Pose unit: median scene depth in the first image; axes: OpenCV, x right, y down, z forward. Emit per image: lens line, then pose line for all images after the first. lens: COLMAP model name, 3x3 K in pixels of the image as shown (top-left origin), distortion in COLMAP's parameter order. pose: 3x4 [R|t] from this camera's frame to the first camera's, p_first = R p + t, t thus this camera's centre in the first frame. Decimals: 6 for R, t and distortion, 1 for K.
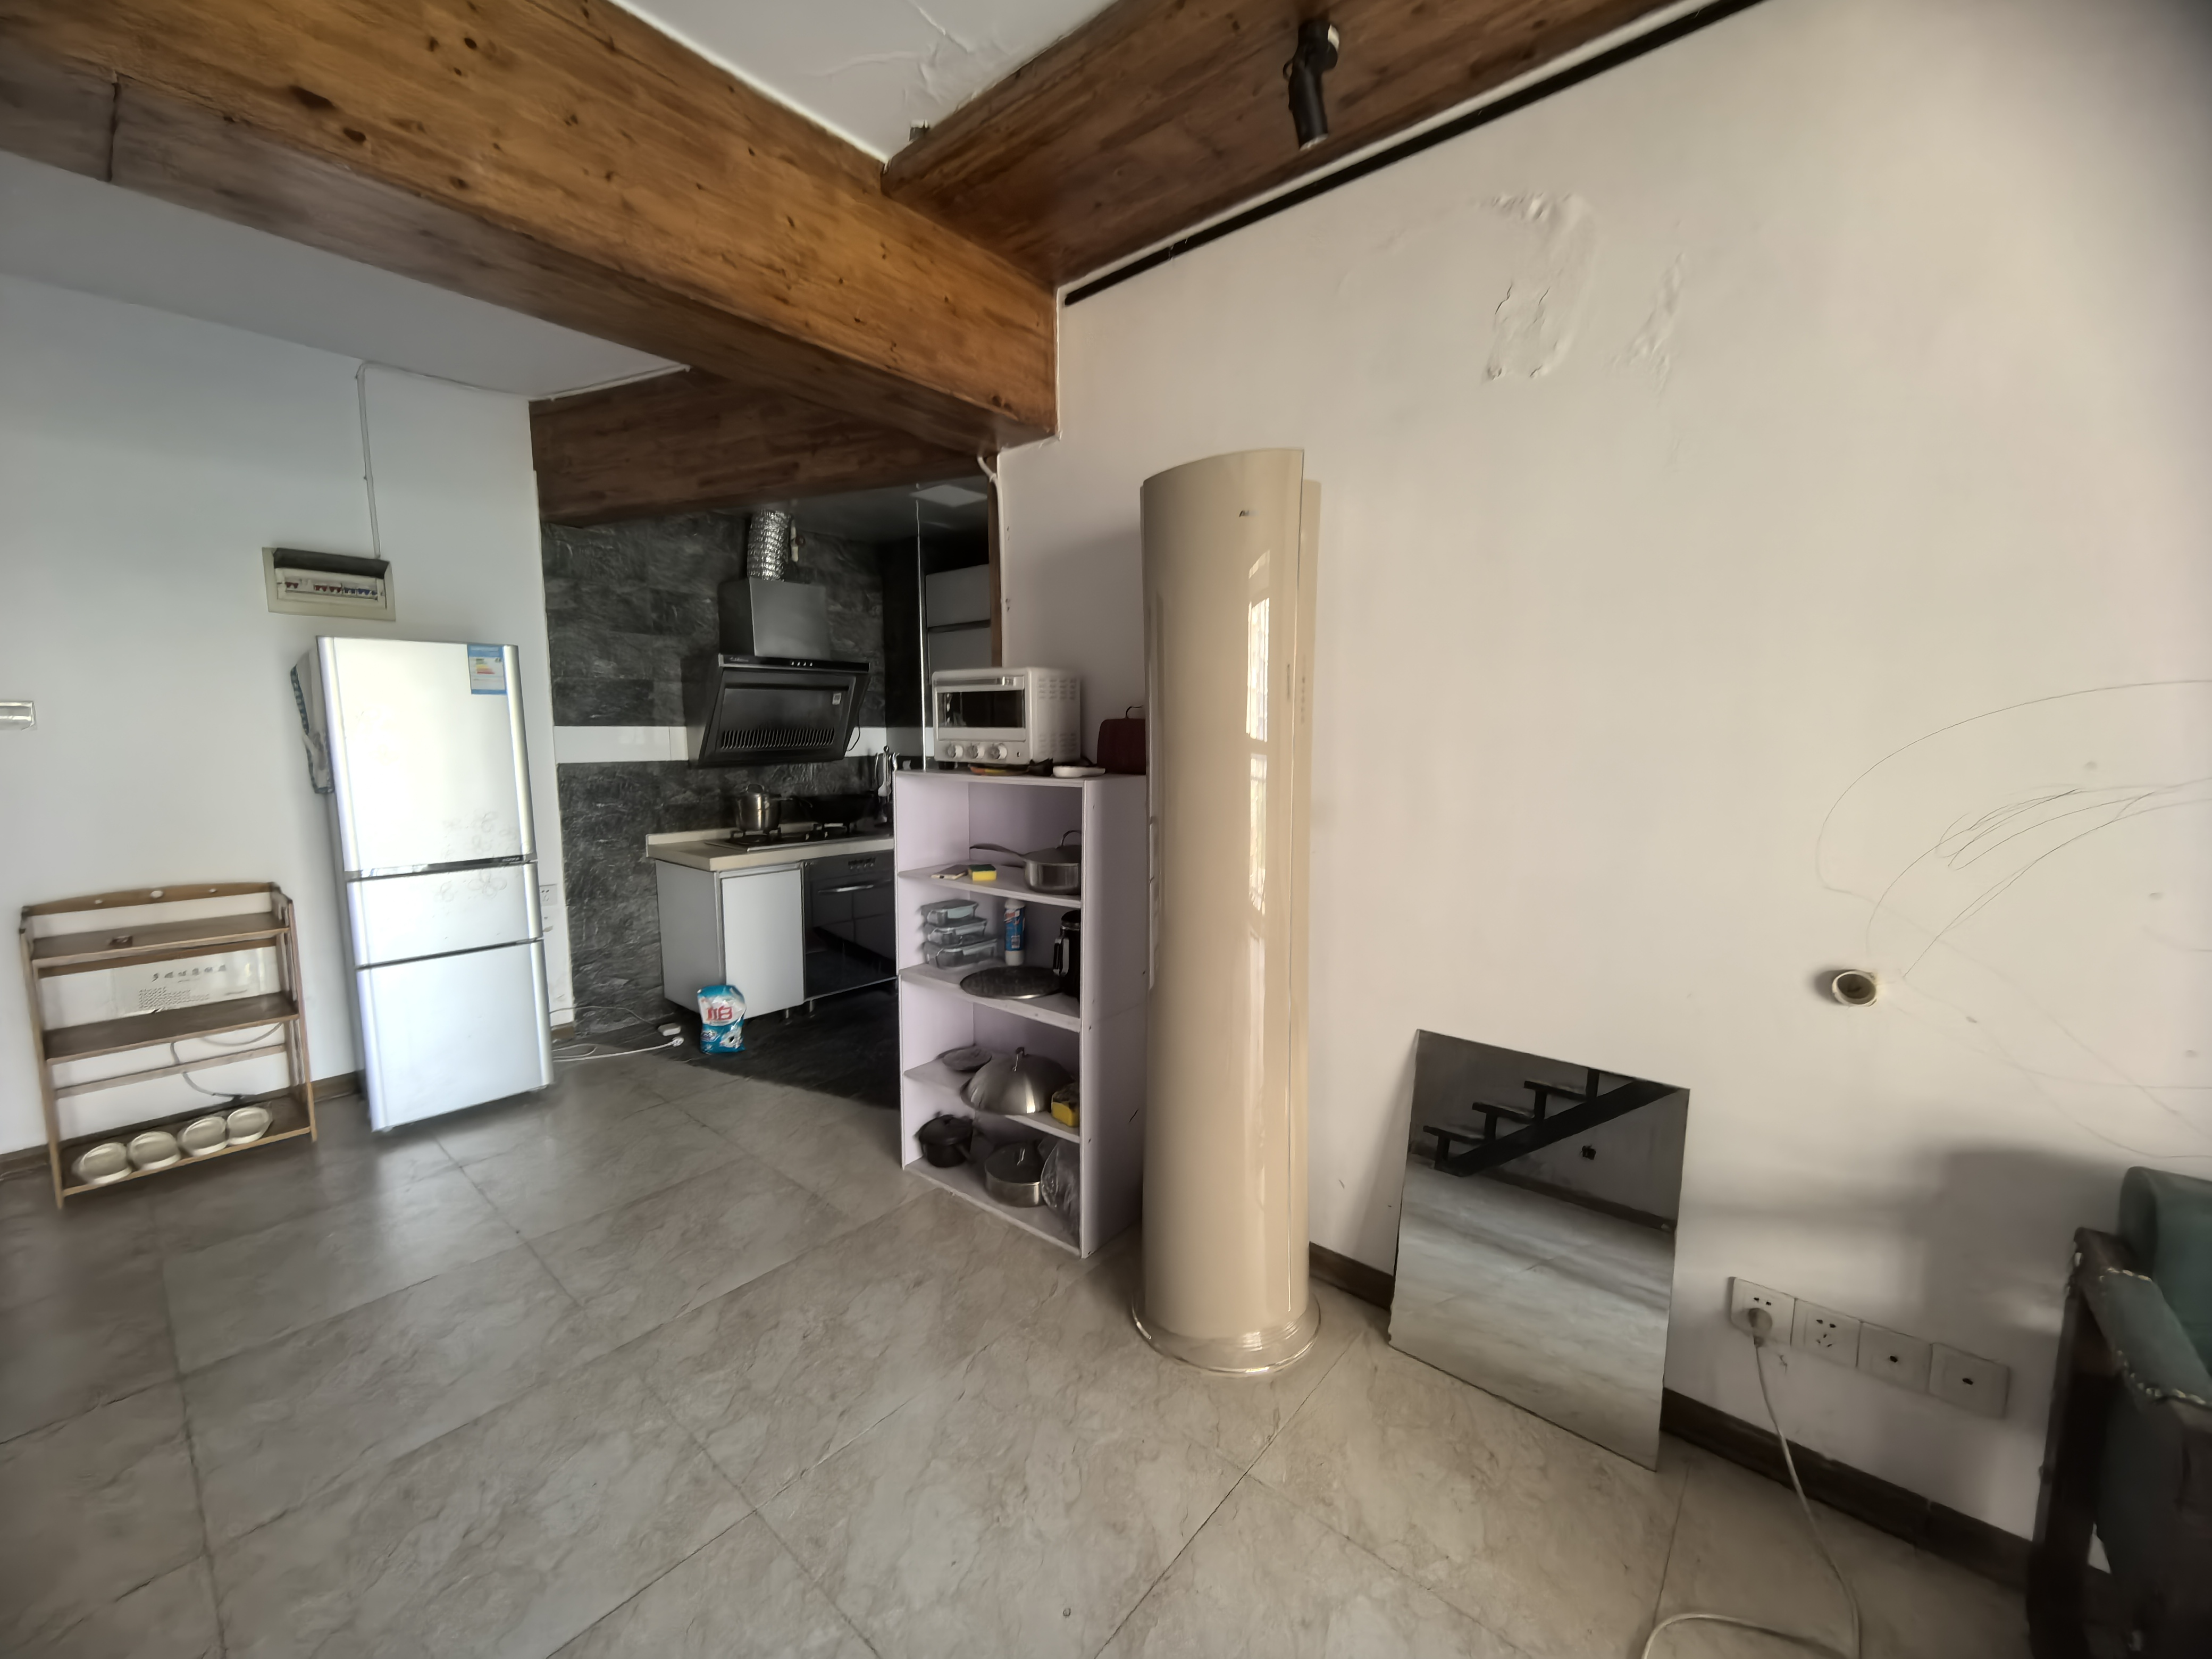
lens RADIAL K [[876.2, 0, 1113.9], [0, 876.2, 840.0], [0, 0, 1]] dist [0.012053, -0.000125]
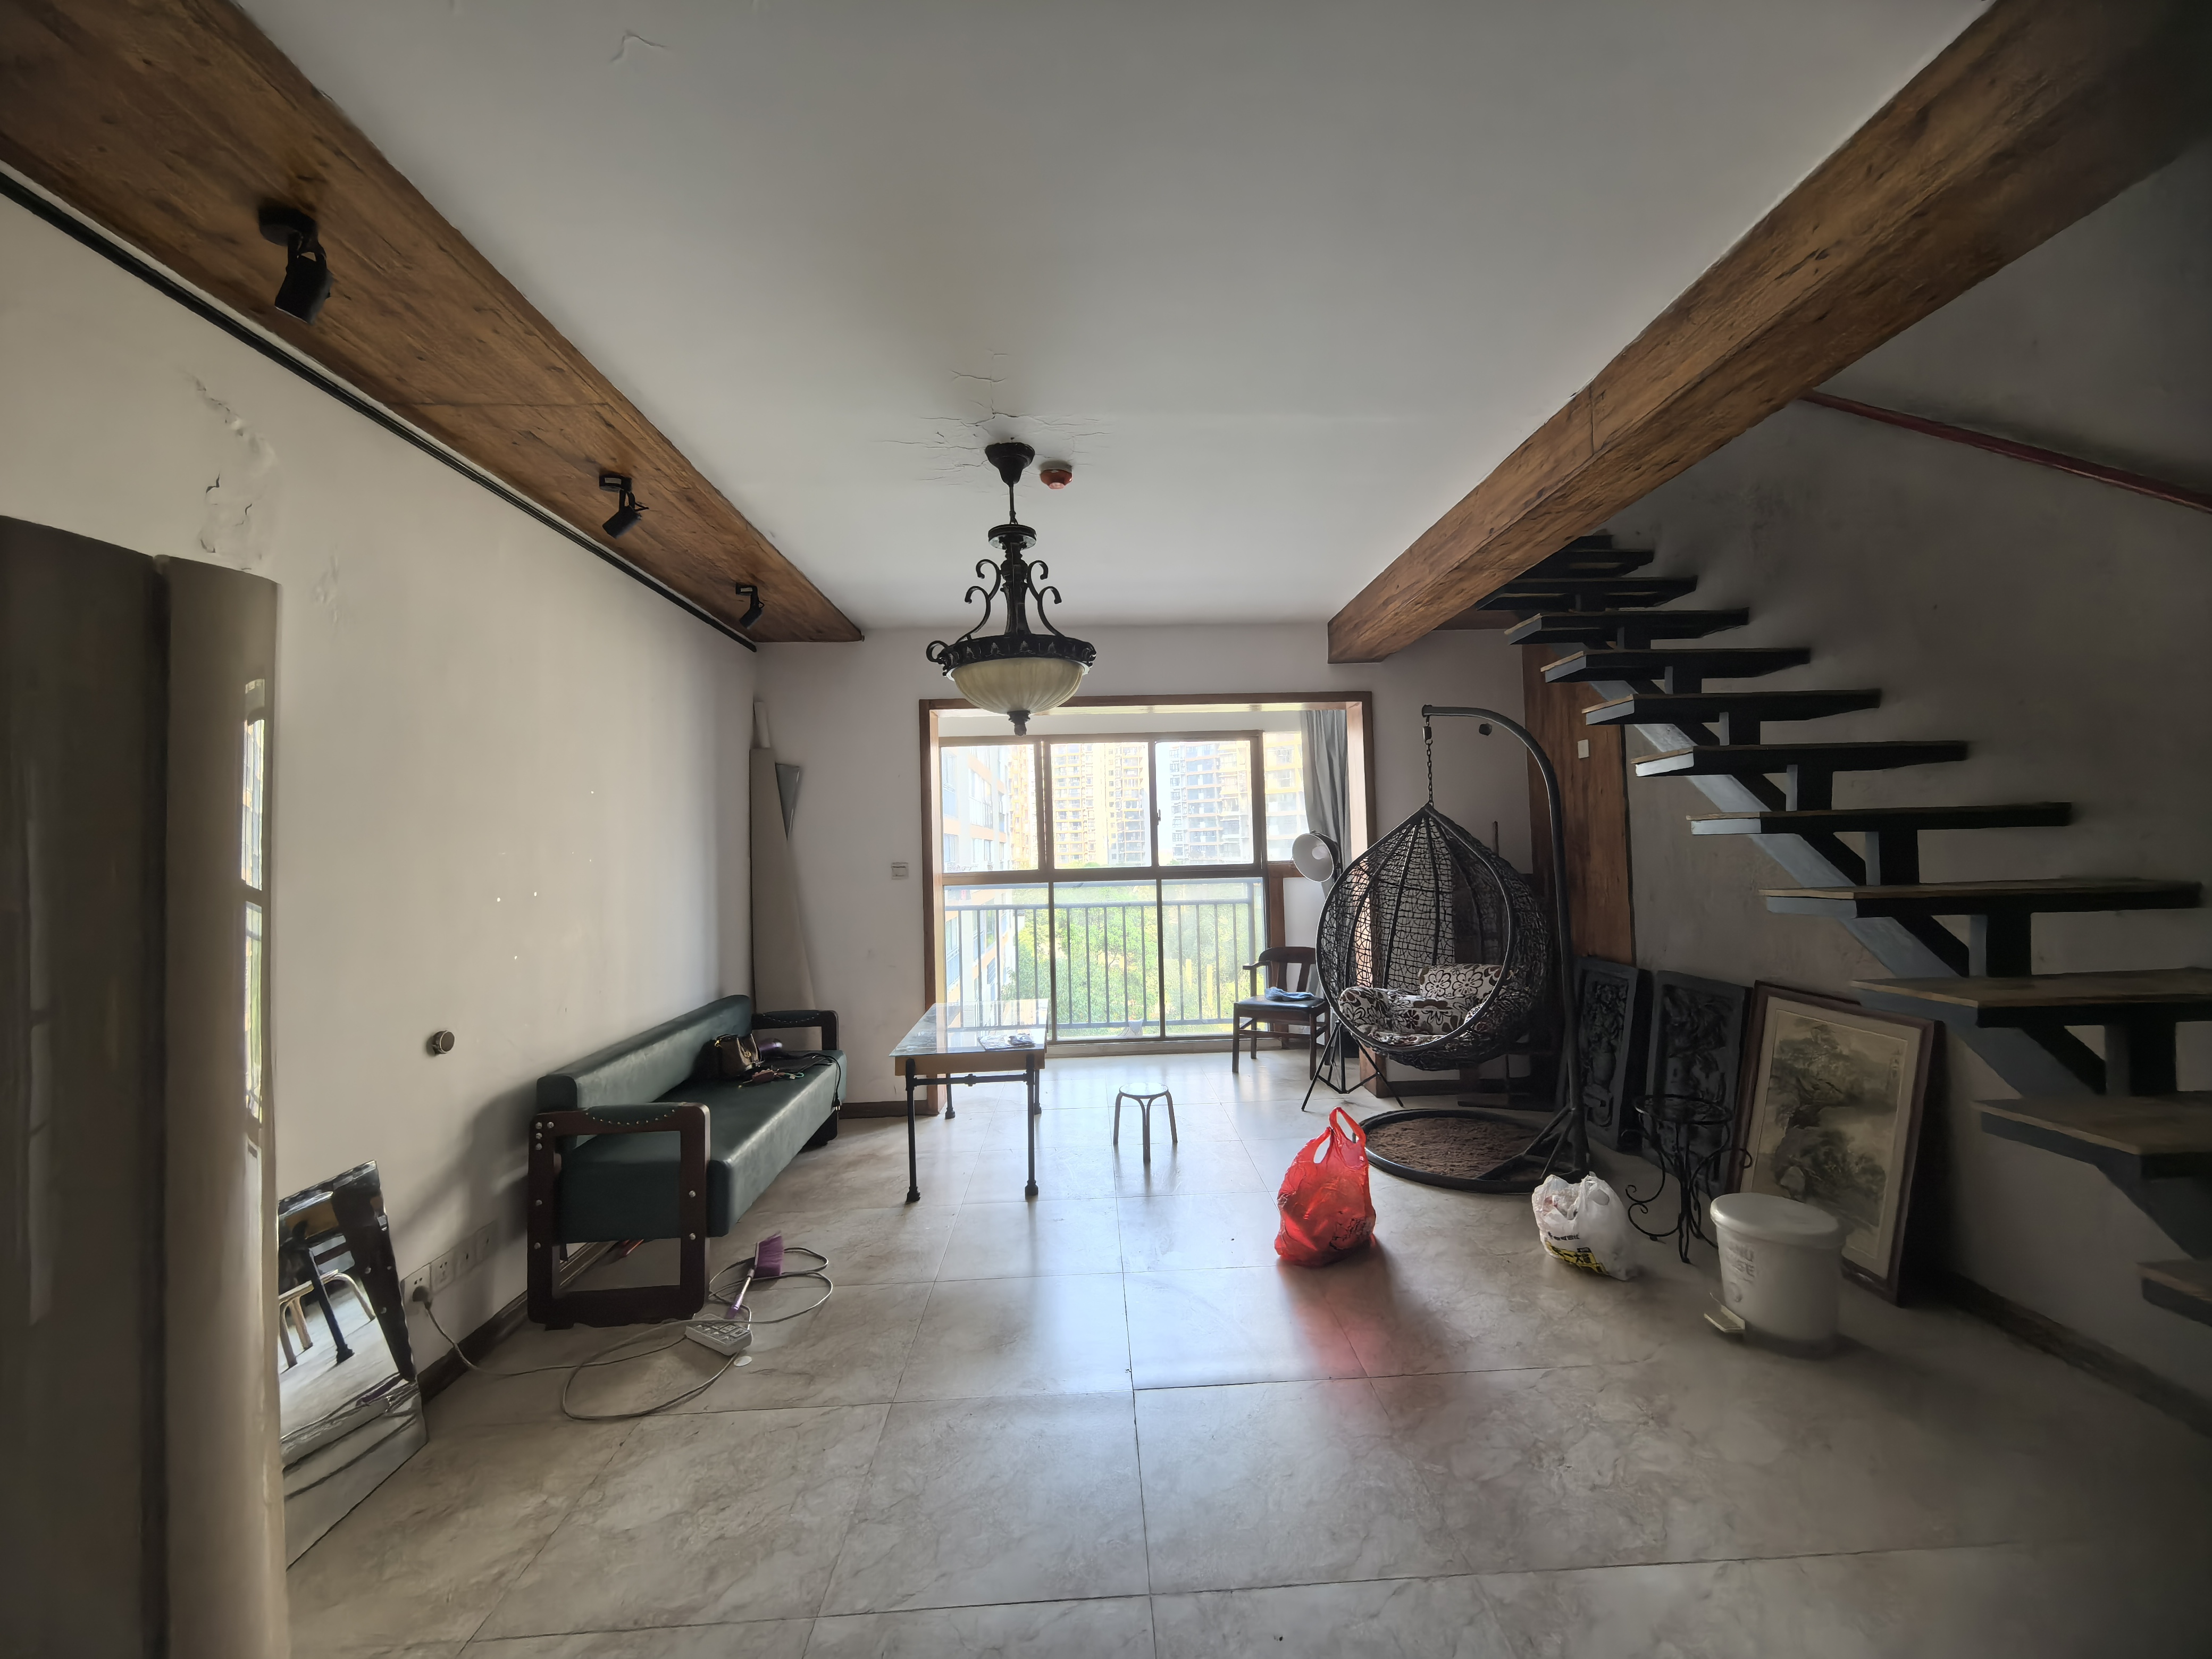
lens RADIAL K [[876.2, 0, 1104.0], [0, 876.2, 837.9], [0, 0, 1]] dist [0.012053, -0.000125]
pose [[-0.678568, 0.064526, 0.731698, -1.236799], [0.132144, 0.990606, 0.035191, -0.101960], [-0.722554, 0.120569, -0.680720, 1.199945]]
